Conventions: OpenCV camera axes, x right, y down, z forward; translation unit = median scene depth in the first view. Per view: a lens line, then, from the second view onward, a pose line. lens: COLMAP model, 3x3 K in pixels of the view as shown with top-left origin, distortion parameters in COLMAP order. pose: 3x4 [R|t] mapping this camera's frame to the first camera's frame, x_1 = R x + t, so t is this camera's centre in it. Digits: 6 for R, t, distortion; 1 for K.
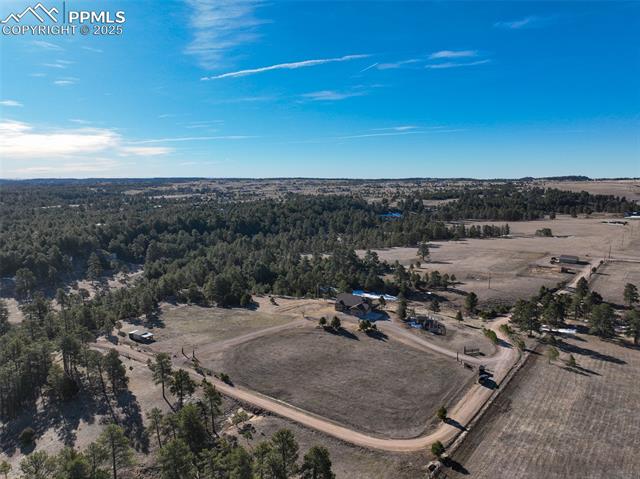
lens RADIAL K [[446.3, 0, 320.0], [0, 446.3, 239.5], [0, 0, 1]] dist [0.005637, 0.000031]
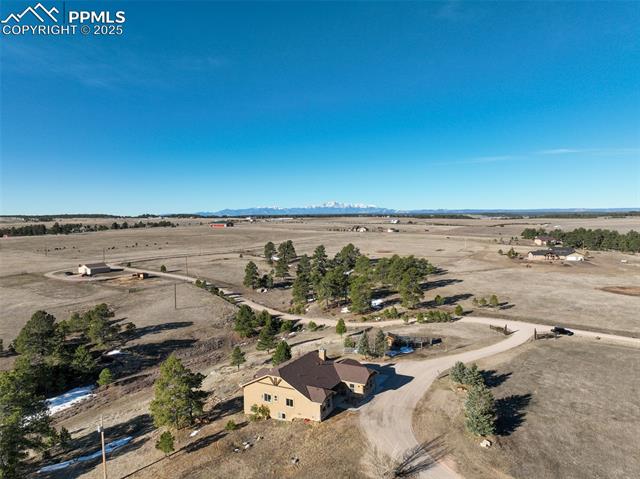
lens RADIAL K [[446.3, 0, 320.0], [0, 446.3, 239.5], [0, 0, 1]] dist [0.005637, 0.000031]
pose [[-0.049901, -0.071625, 0.996183, -0.375658], [0.149611, 0.985635, 0.078361, -0.001597], [-0.987485, 0.152950, -0.038469, 1.300327]]
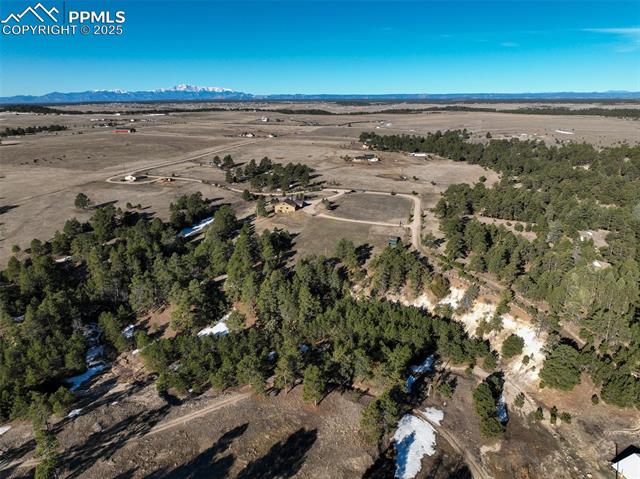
lens RADIAL K [[446.3, 0, 320.0], [0, 446.3, 239.5], [0, 0, 1]] dist [0.005637, 0.000031]
pose [[-0.352273, -0.296634, 0.887644, -1.743495], [0.133455, 0.922828, 0.361355, -0.365276], [-0.926334, 0.245756, -0.285500, 1.786701]]
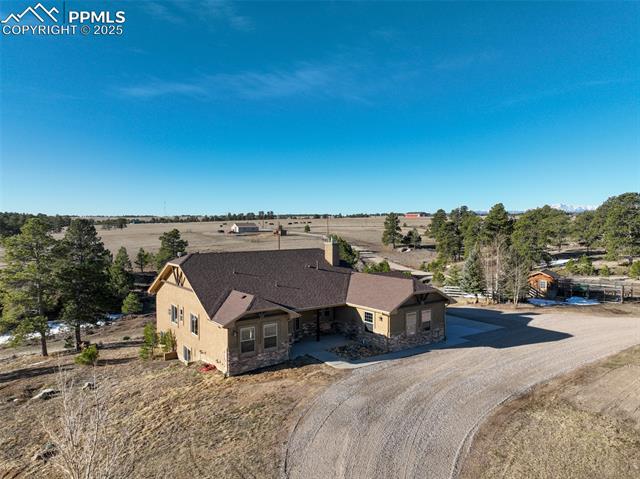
lens RADIAL K [[446.3, 0, 320.0], [0, 446.3, 239.5], [0, 0, 1]] dist [0.005637, 0.000031]
pose [[0.385640, -0.068577, 0.920097, -0.100591], [0.145840, 0.989228, 0.012604, 0.153775], [-0.911050, 0.129327, 0.391487, 1.213682]]
